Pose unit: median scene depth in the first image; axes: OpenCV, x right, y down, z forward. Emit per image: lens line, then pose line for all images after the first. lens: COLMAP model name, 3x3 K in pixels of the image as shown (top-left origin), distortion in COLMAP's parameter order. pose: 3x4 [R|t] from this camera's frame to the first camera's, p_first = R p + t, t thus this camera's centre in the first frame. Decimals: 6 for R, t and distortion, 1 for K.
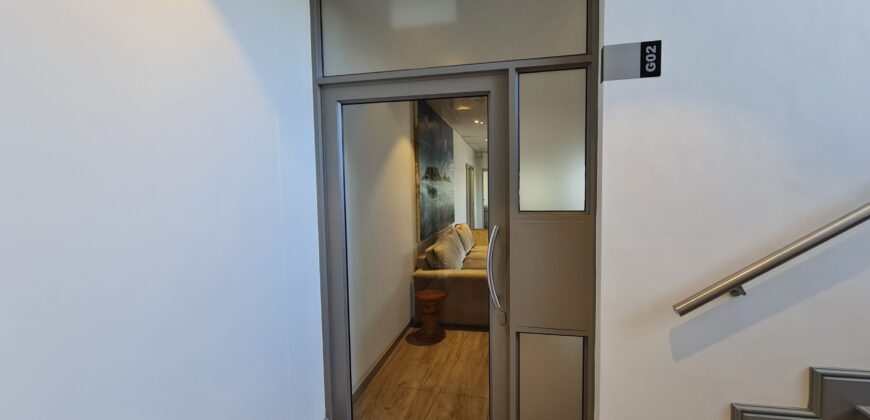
lens RADIAL K [[353.5, 0, 443.3], [0, 353.5, 210.7], [0, 0, 1]] dist [-0.000030, 0.000096]
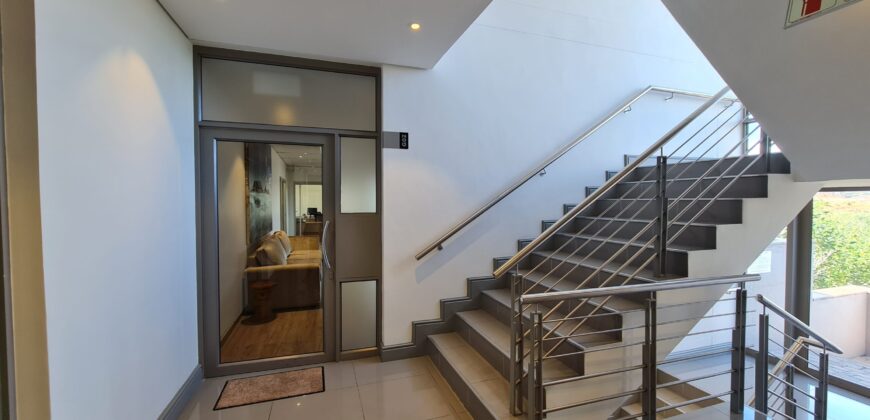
lens RADIAL K [[353.5, 0, 443.3], [0, 353.5, 210.7], [0, 0, 1]] dist [-0.000030, 0.000096]
pose [[0.862212, 0.003325, 0.506537, -0.133174], [0.015587, 0.999331, -0.033092, 0.031066], [-0.506308, 0.036428, 0.861583, -0.436822]]
